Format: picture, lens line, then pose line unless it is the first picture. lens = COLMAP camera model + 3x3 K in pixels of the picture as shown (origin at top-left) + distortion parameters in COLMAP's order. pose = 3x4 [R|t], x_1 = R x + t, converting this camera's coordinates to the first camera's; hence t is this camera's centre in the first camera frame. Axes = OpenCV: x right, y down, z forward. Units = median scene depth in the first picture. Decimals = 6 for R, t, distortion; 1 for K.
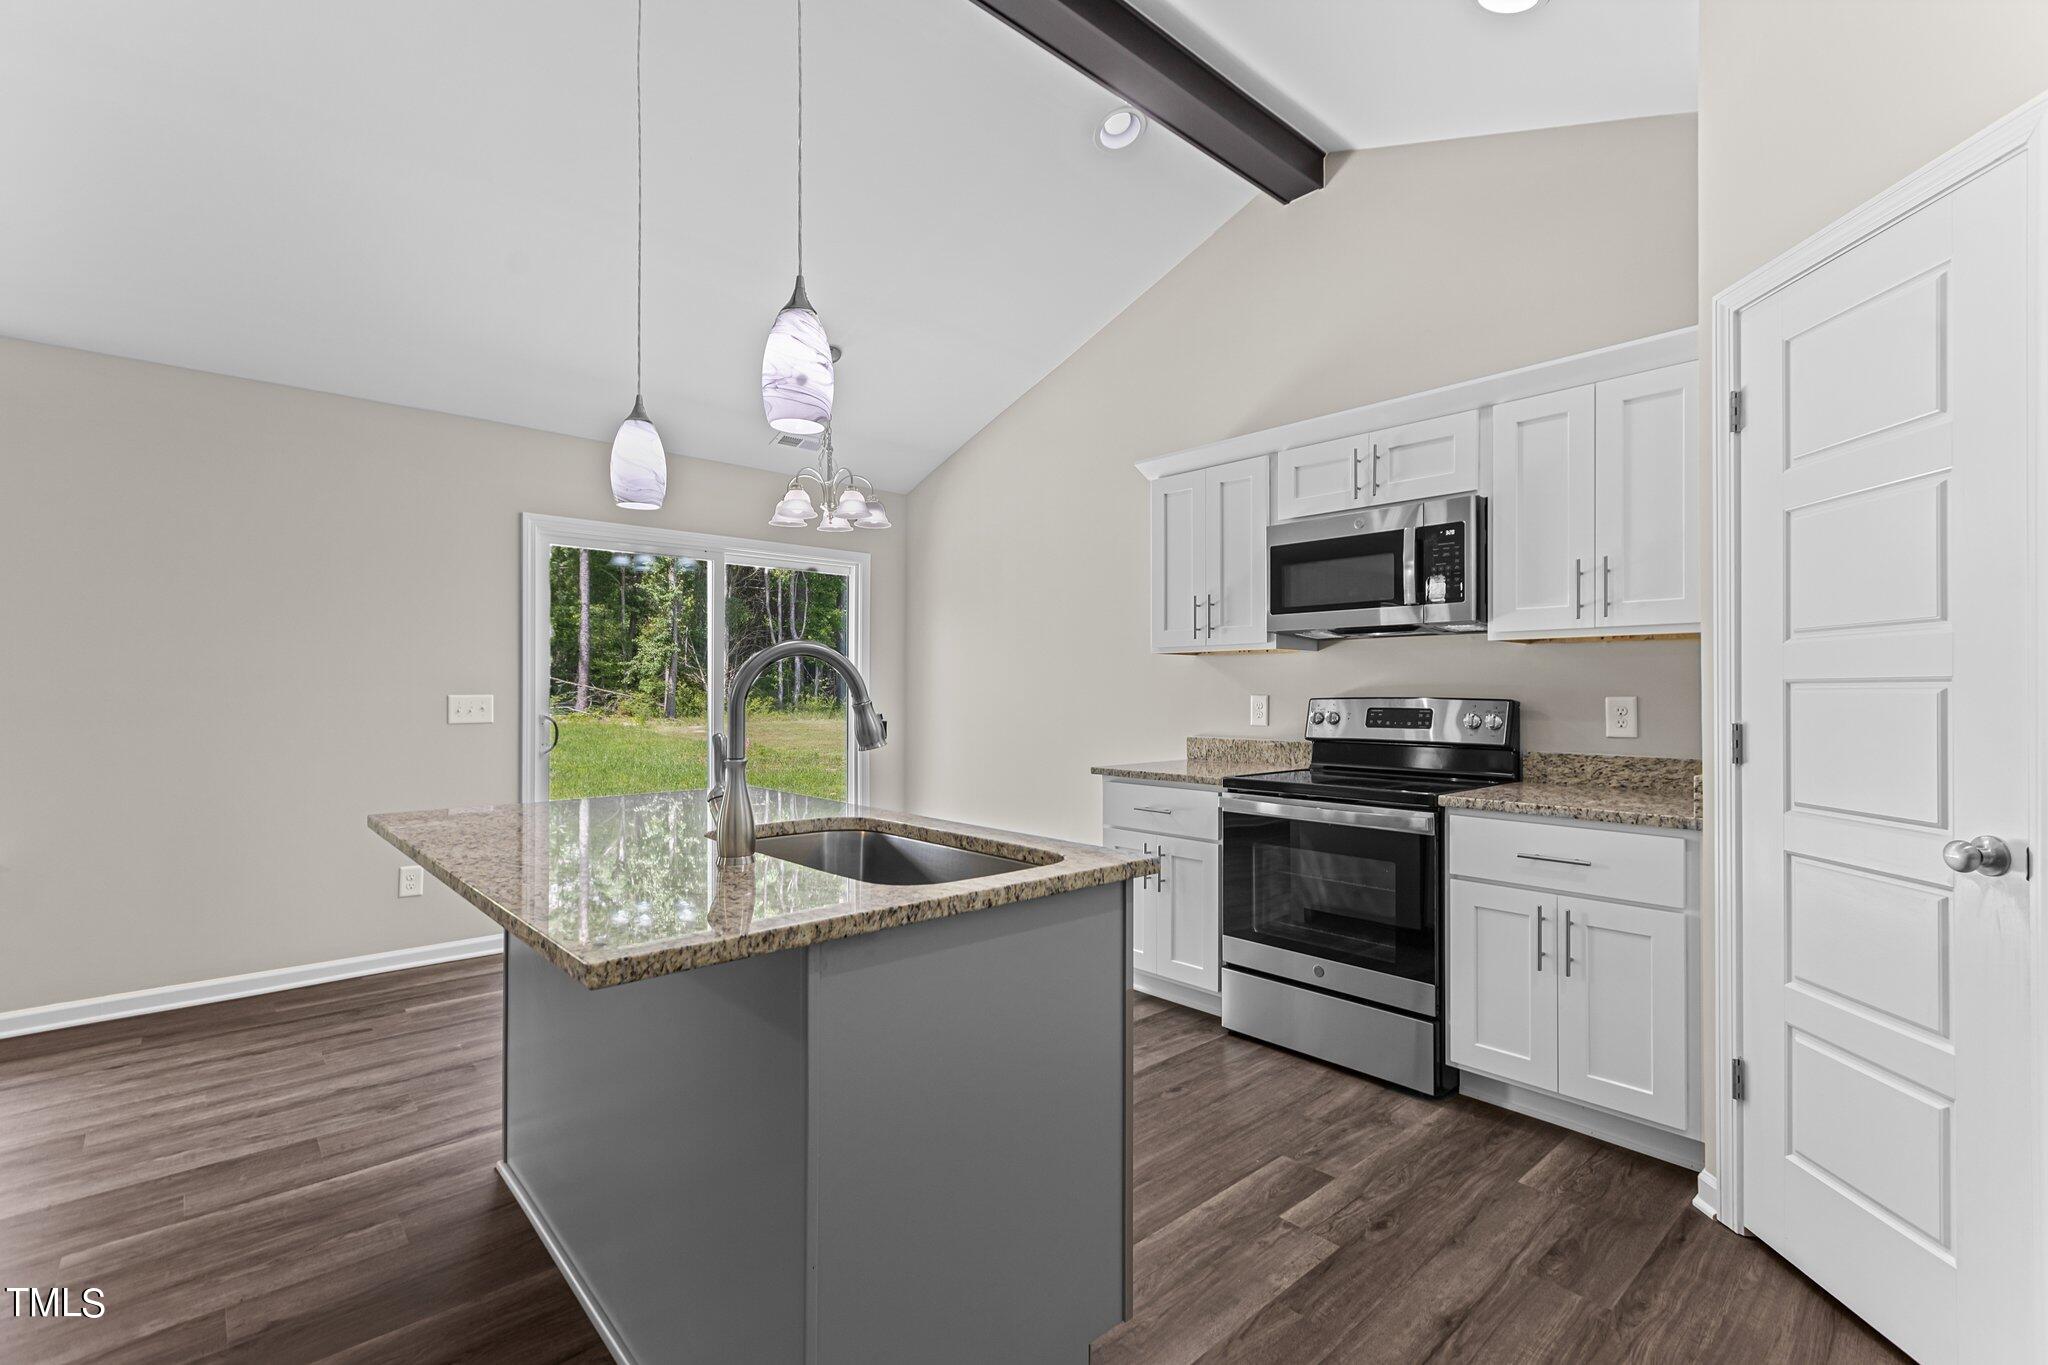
lens RADIAL K [[916.8, 0, 1031.8], [0, 916.8, 687.7], [0, 0, 1]] dist [0.013393, -0.000312]
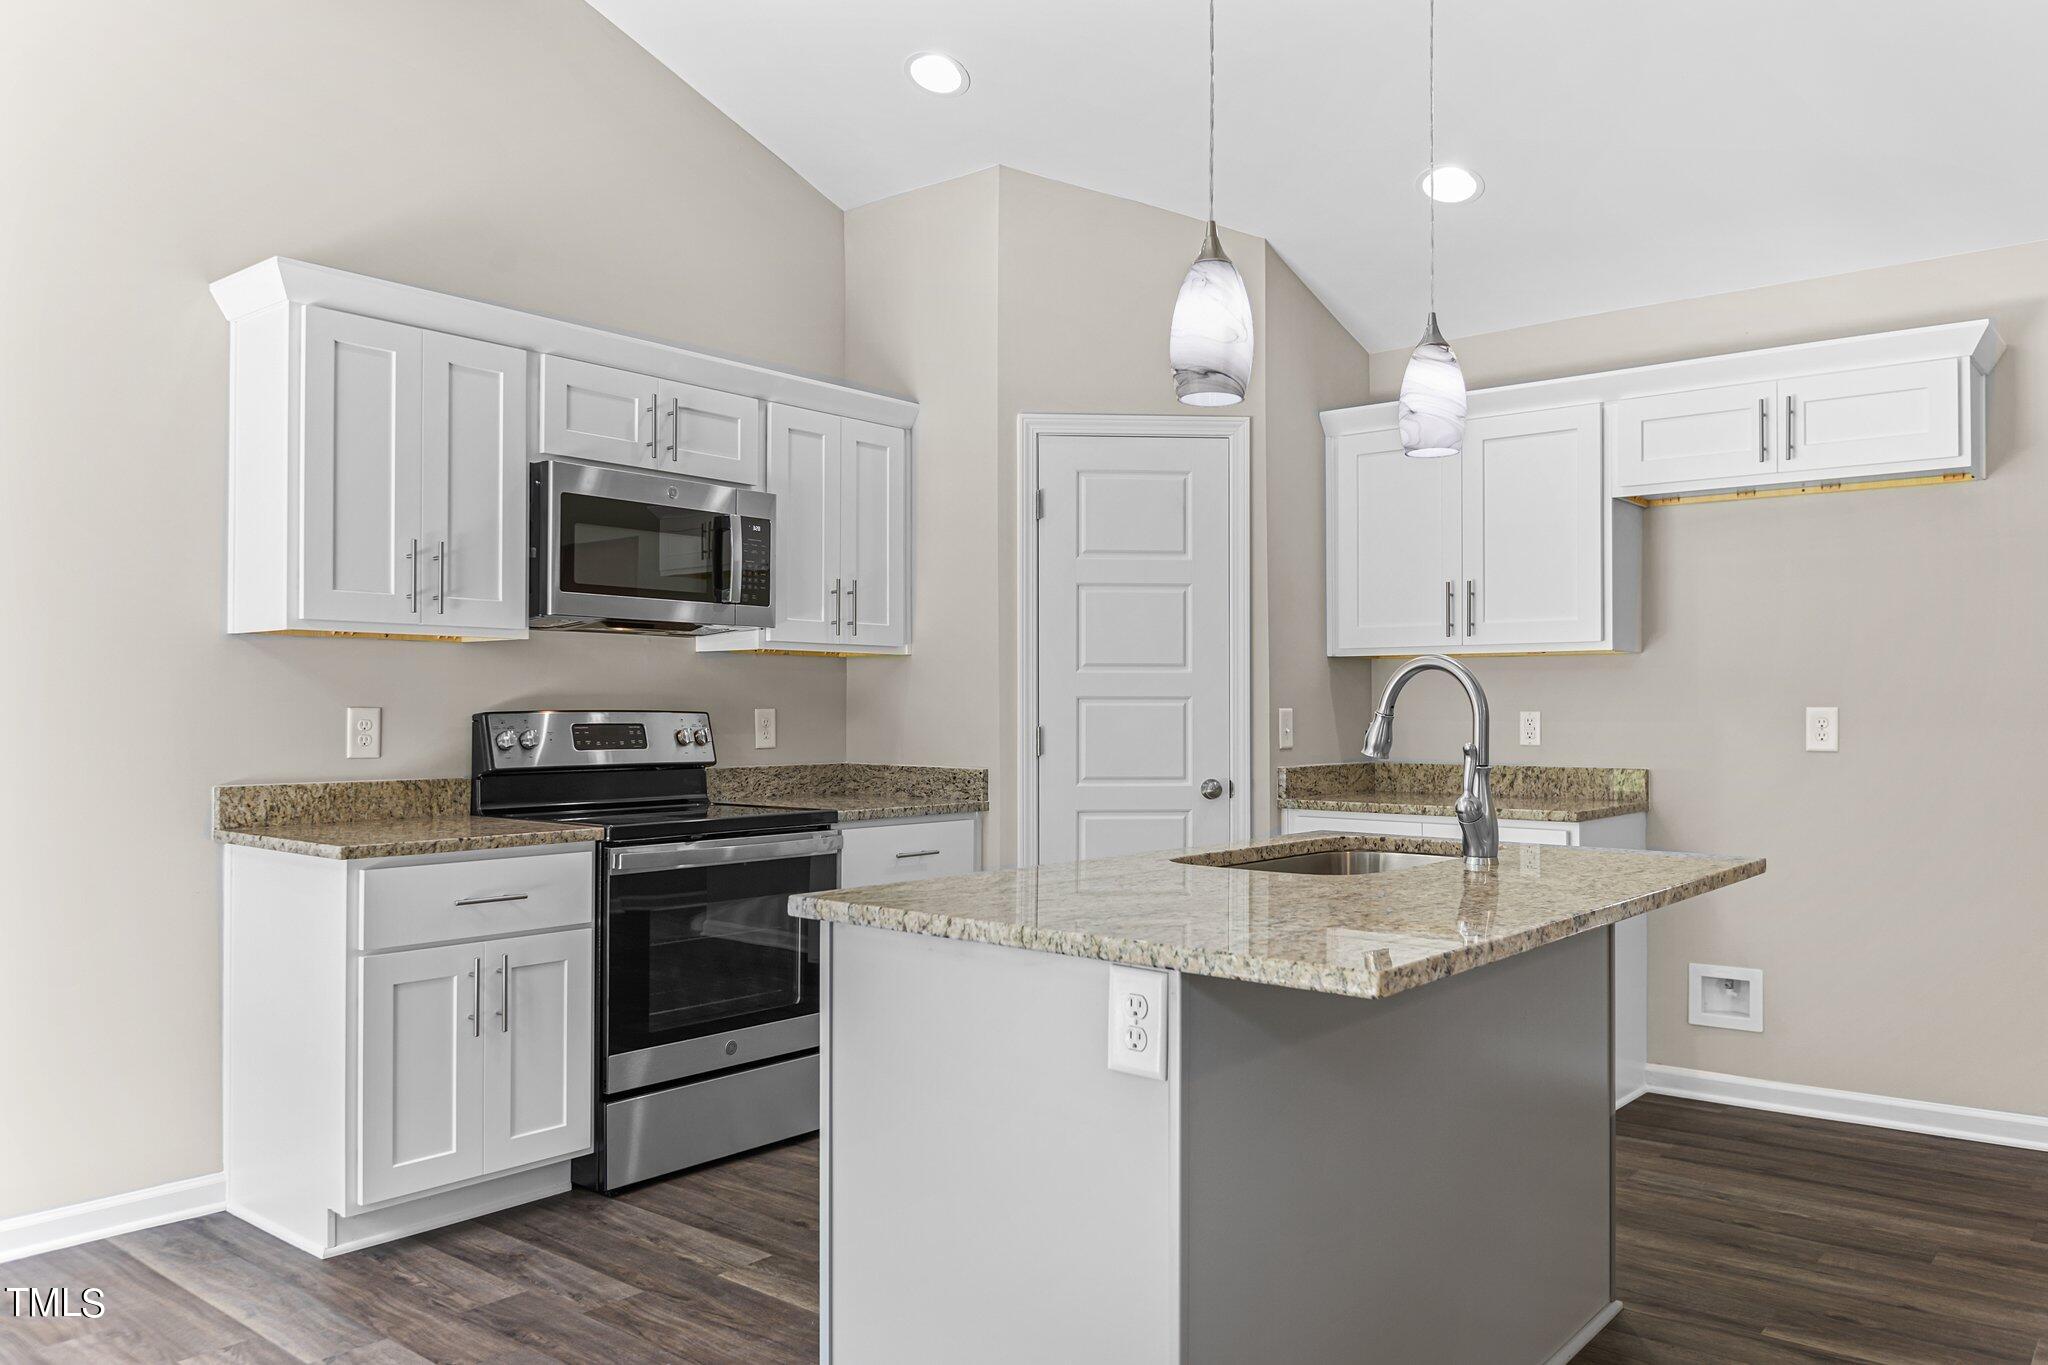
lens RADIAL K [[1472.2, 0, 1035.0], [0, 1472.2, 694.8], [0, 0, 1]] dist [0.007986, -0.031343]
pose [[-0.138932, 0.008072, 0.990269, -1.032215], [-0.008105, 0.999924, -0.009287, 0.007239], [-0.990269, -0.009316, -0.138857, 0.934428]]
